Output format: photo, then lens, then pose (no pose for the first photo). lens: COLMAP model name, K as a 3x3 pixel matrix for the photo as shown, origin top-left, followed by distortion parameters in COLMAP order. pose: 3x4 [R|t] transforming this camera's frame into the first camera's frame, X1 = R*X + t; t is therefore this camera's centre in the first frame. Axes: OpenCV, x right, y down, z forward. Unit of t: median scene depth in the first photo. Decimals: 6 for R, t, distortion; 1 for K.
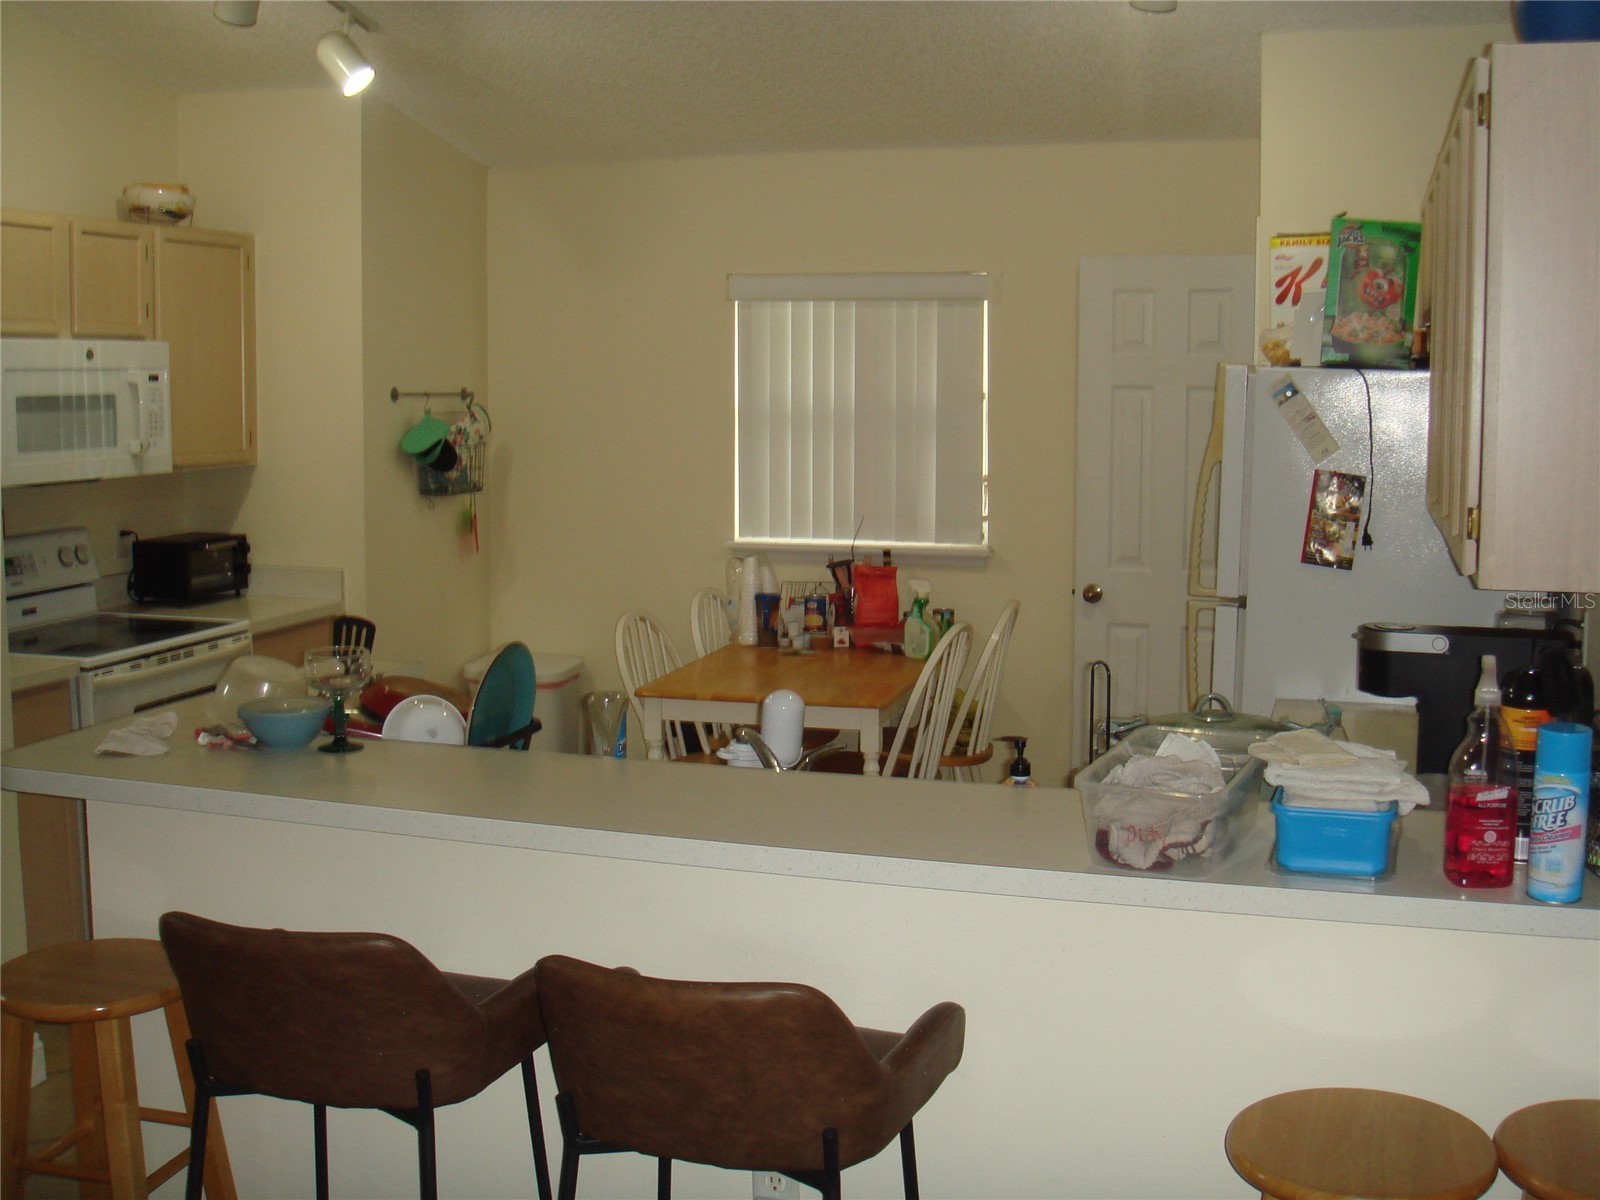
lens RADIAL K [[1895.0, 0, 802.4], [0, 1895.0, 596.2], [0, 0, 1]] dist [-0.080007, 0.000000]
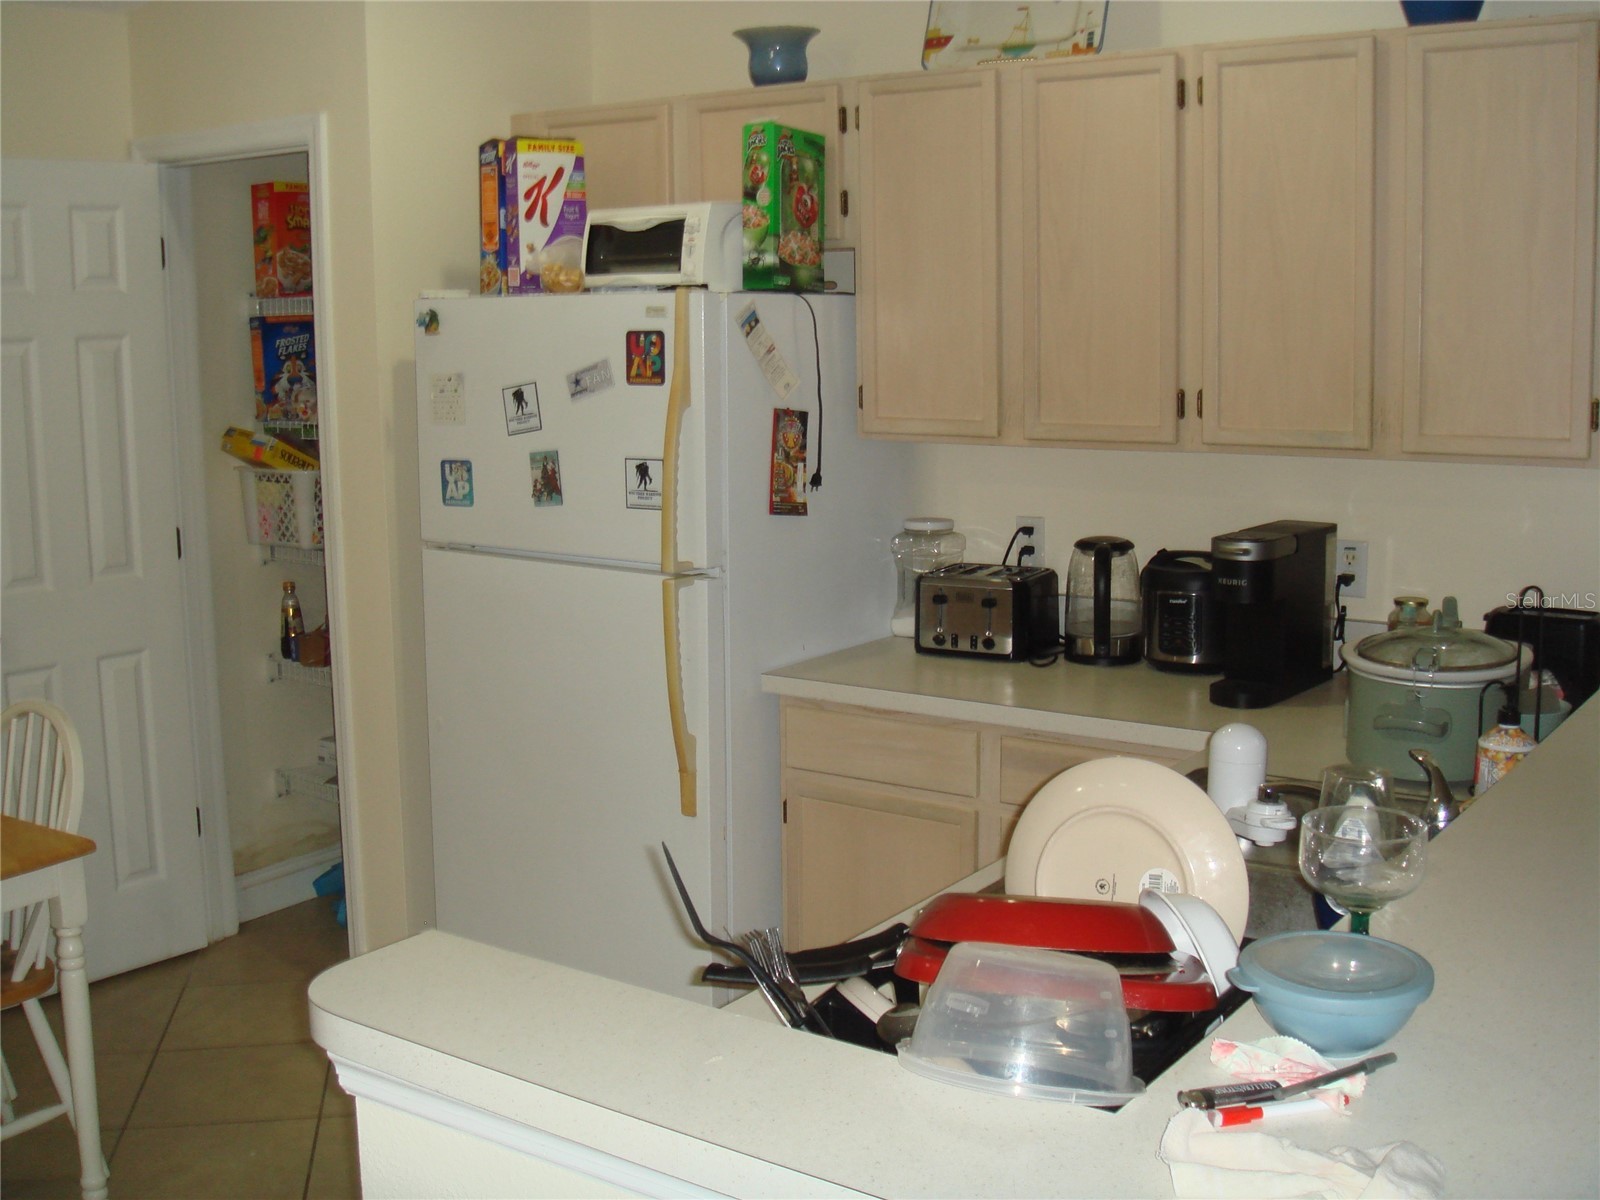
lens RADIAL K [[1895.0, 0, 800.6], [0, 1895.0, 598.0], [0, 0, 1]] dist [-0.080007, 0.000000]
pose [[0.292390, -0.152847, 0.944005, -0.584003], [0.129852, 0.984347, 0.119159, -0.084298], [-0.947442, 0.087740, 0.307661, 0.726018]]
